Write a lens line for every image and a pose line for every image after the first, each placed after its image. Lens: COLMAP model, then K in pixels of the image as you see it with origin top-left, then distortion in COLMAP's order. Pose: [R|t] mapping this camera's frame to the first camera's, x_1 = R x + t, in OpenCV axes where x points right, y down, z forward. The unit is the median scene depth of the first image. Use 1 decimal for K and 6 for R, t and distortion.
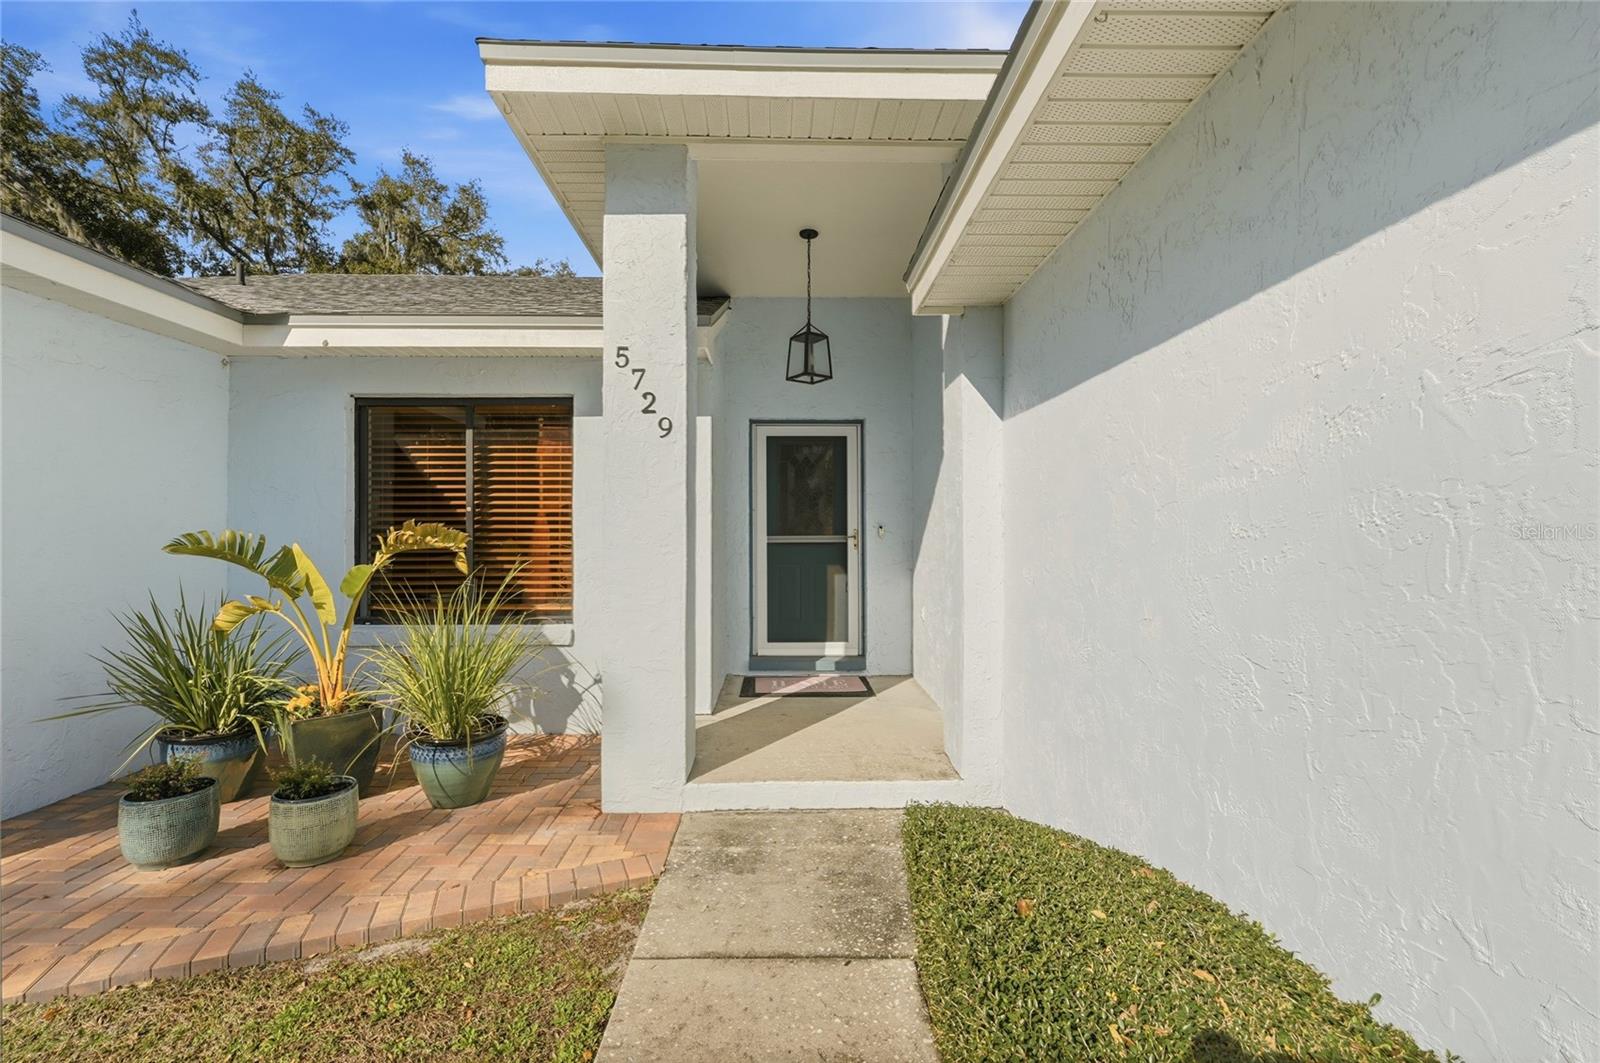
lens RADIAL K [[670.5, 0, 798.3], [0, 670.5, 533.5], [0, 0, 1]] dist [0.000699, -0.000484]
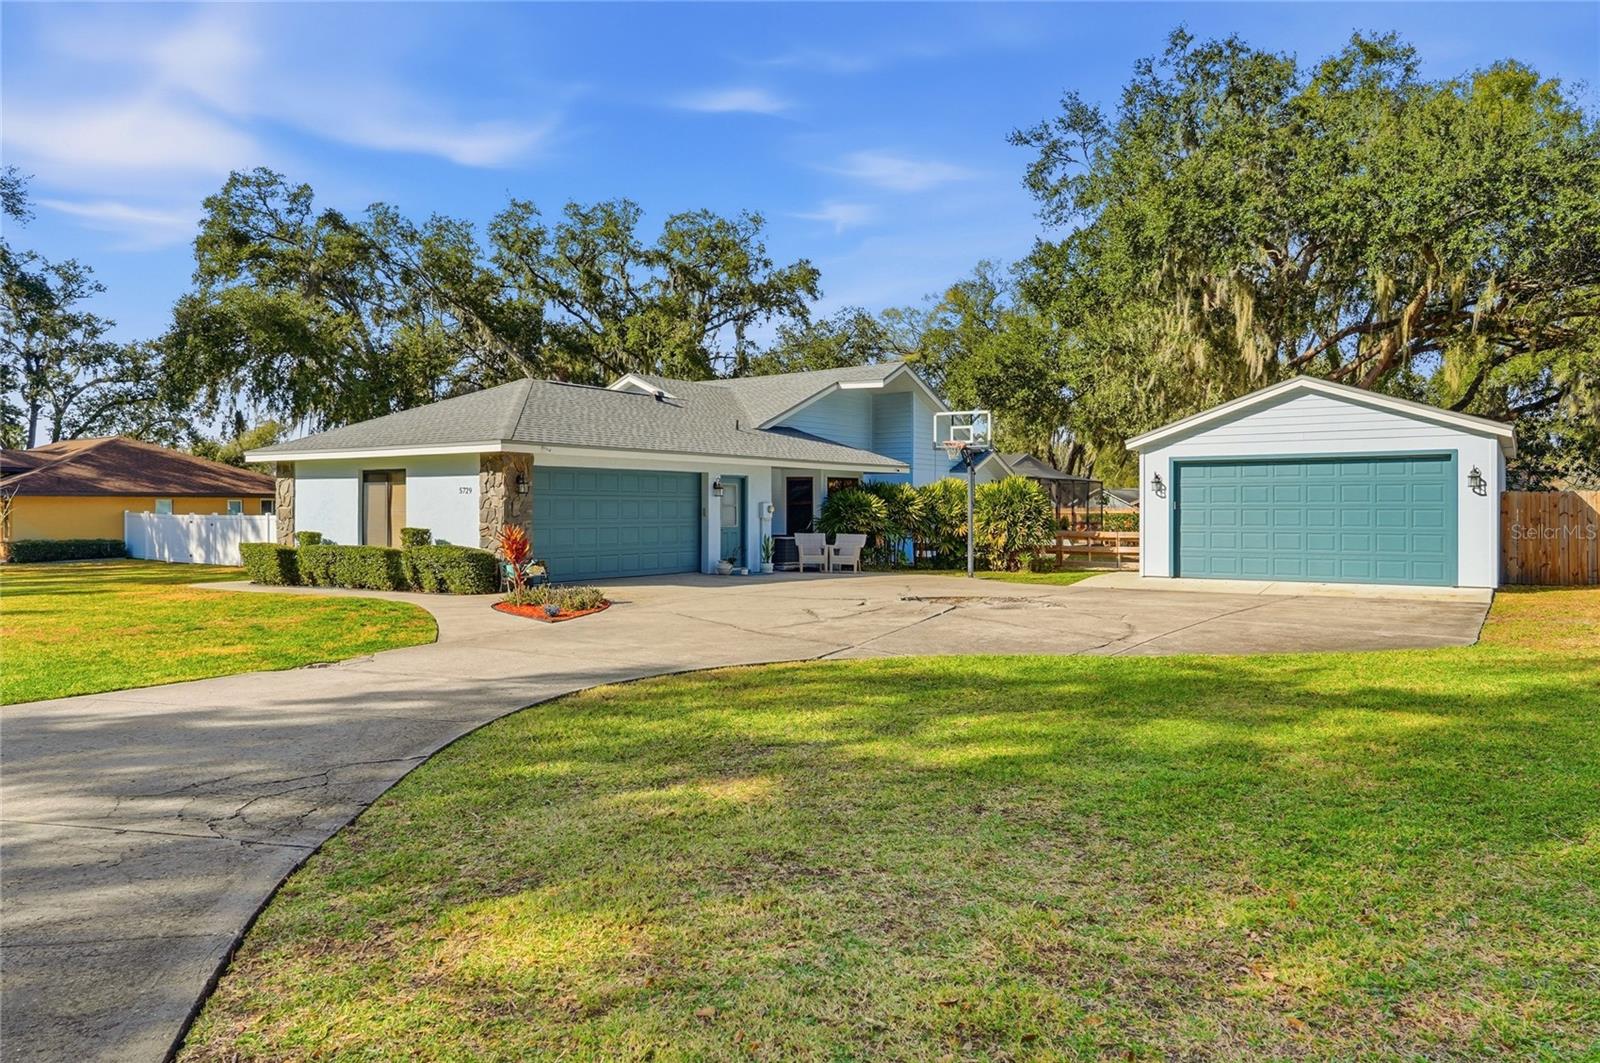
lens RADIAL K [[1079.4, 0, 791.3], [0, 1079.4, 499.8], [0, 0, 1]] dist [0.005104, 0.000773]
pose [[0.808070, -0.007748, -0.589035, 5.110151], [0.002721, 0.999952, -0.009420, -0.028596], [0.589080, 0.006009, 0.808053, -3.262789]]
